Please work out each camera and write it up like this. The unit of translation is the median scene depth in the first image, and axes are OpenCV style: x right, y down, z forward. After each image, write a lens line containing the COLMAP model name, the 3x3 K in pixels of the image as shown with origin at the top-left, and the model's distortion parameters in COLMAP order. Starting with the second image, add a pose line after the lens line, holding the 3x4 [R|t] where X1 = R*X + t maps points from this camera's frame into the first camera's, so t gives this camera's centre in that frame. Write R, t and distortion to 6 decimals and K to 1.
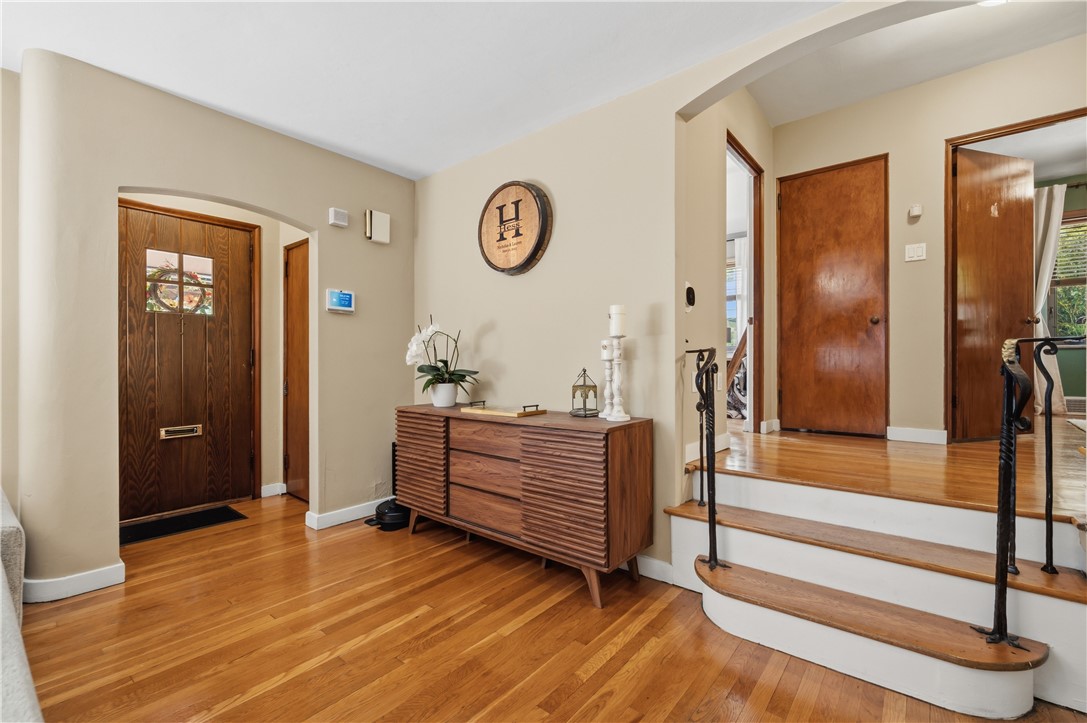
lens RADIAL K [[474.9, 0, 541.2], [0, 474.9, 359.5], [0, 0, 1]] dist [0.000193, -0.000077]
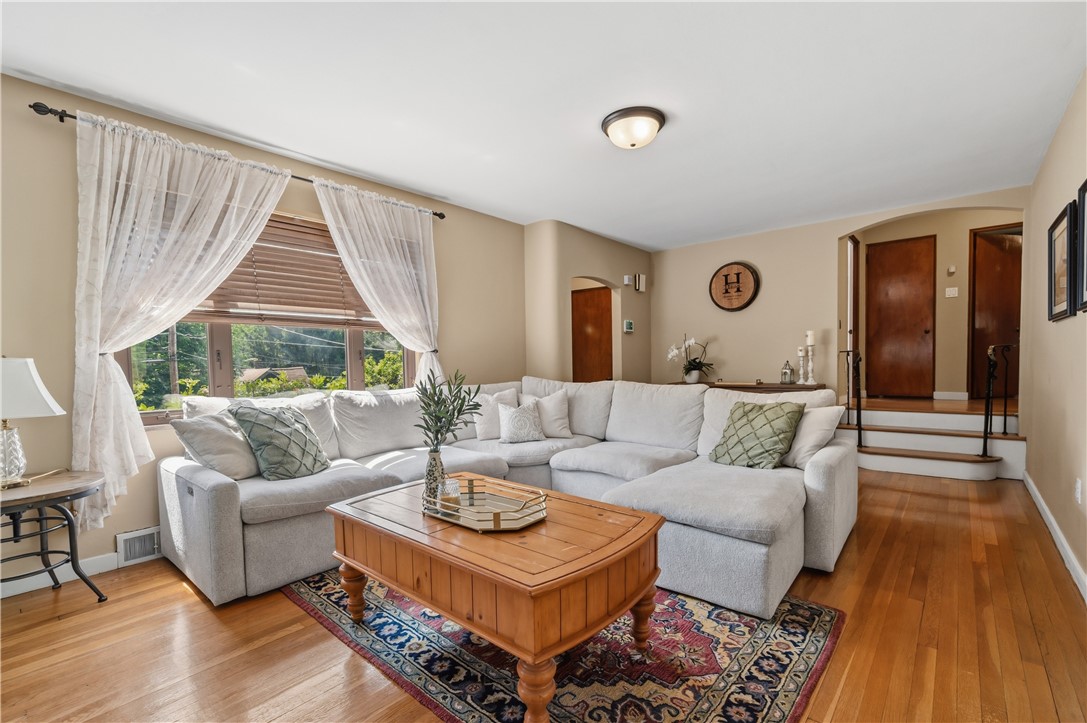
lens RADIAL K [[474.1, 0, 546.9], [0, 474.1, 373.7], [0, 0, 1]] dist [0.000251, -0.005786]
pose [[0.999476, -0.014561, -0.028895, -0.720541], [0.015575, 0.999259, 0.035188, -0.010741], [0.028361, -0.035620, 0.998963, -0.870784]]
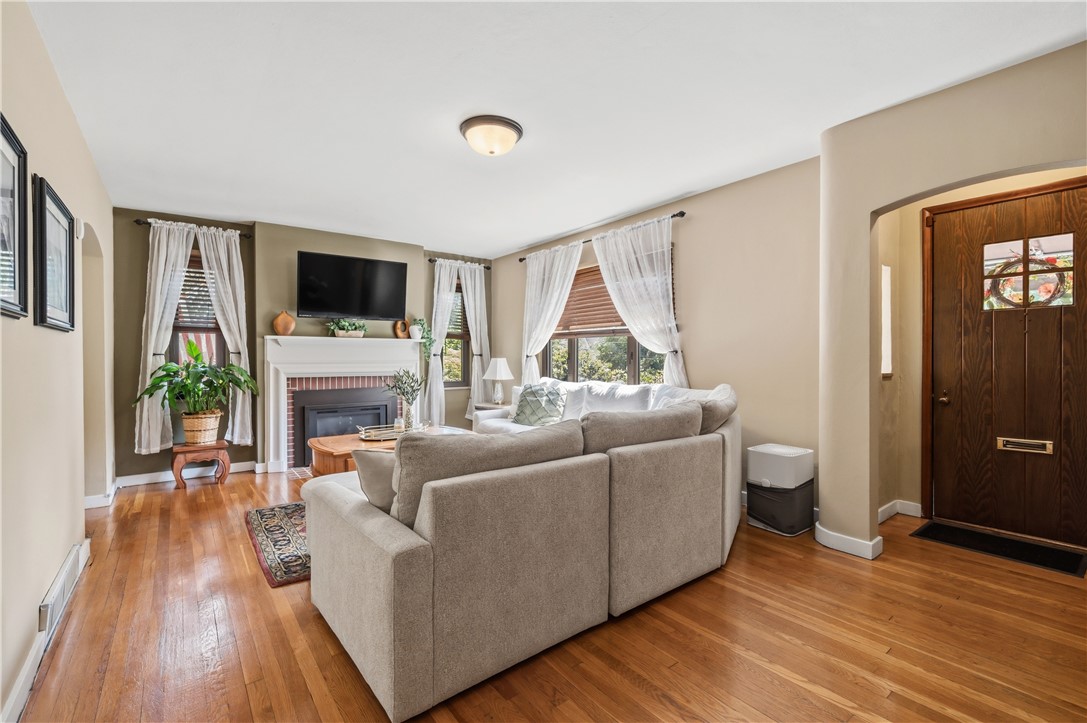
lens RADIAL K [[474.9, 0, 541.2], [0, 474.9, 359.5], [0, 0, 1]] dist [0.000193, -0.000077]
pose [[-0.224997, 0.001496, -0.974358, 0.292622], [0.010754, 0.999942, -0.000948, -0.013555], [0.974300, -0.010691, -0.225000, 0.351911]]
